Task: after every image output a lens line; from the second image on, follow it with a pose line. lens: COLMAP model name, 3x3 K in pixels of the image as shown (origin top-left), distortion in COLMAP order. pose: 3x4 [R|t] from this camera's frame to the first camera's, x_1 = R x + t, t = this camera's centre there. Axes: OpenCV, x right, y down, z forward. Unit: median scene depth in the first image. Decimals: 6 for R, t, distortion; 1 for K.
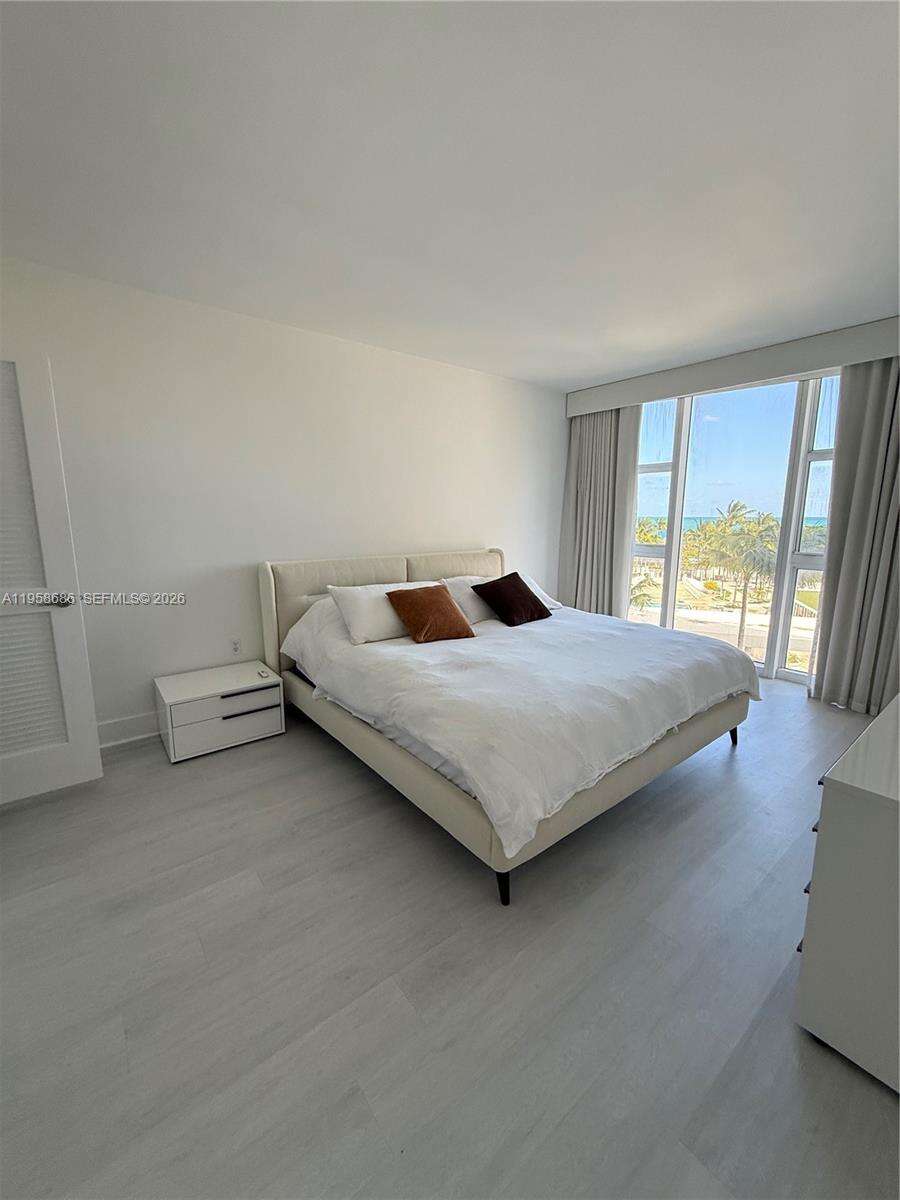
lens RADIAL K [[478.2, 0, 450.5], [0, 478.2, 595.8], [0, 0, 1]] dist [-0.003069, -0.000293]
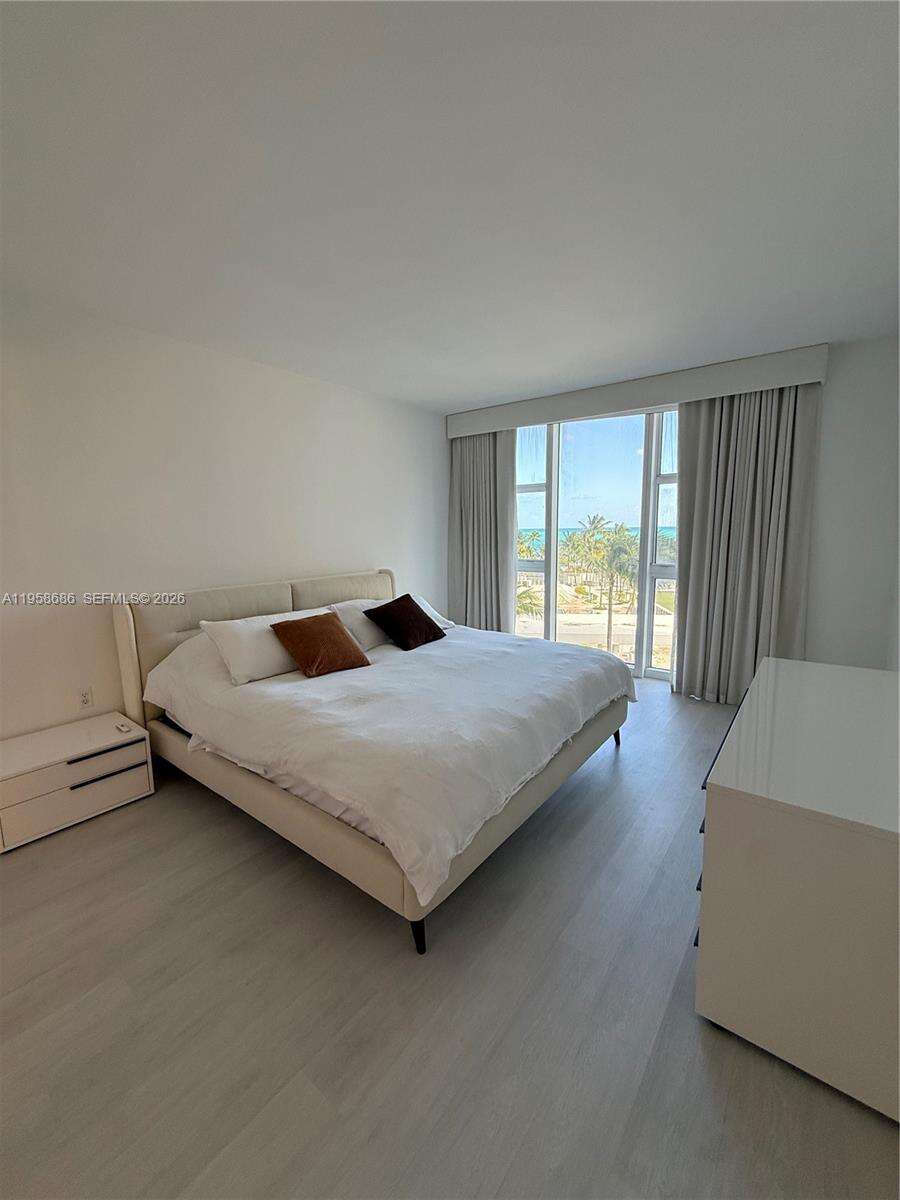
lens RADIAL K [[478.2, 0, 451.3], [0, 478.2, 594.2], [0, 0, 1]] dist [-0.003069, -0.000293]
pose [[0.971143, -0.048058, 0.233607, -0.008071], [0.055574, 0.998124, -0.025698, -0.021493], [-0.231934, 0.037939, 0.971991, 0.020560]]
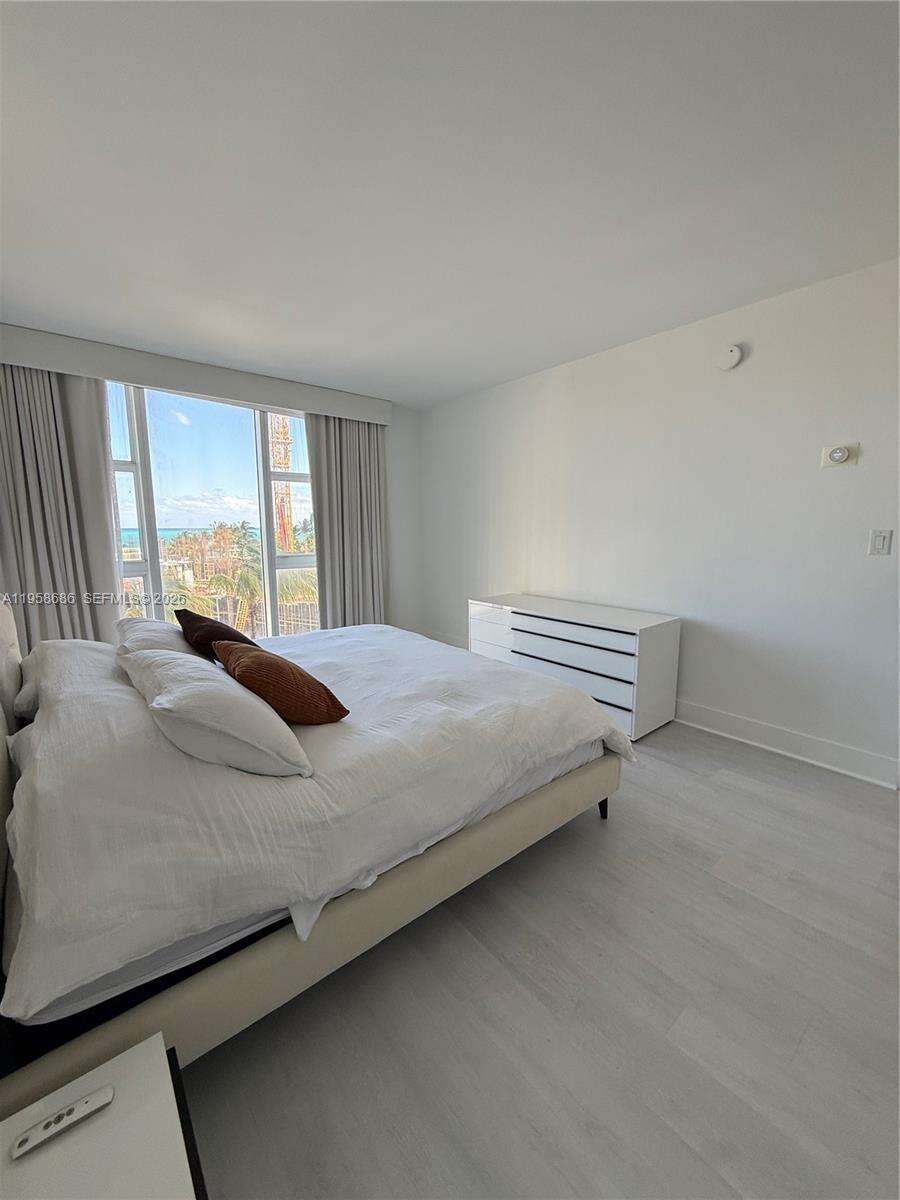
lens RADIAL K [[478.2, 0, 442.2], [0, 478.2, 597.3], [0, 0, 1]] dist [-0.003069, -0.000293]
pose [[-0.013892, -0.148375, 0.988834, -0.630473], [0.166027, 0.974859, 0.148611, -0.125862], [-0.986023, 0.166237, 0.011091, 0.763827]]
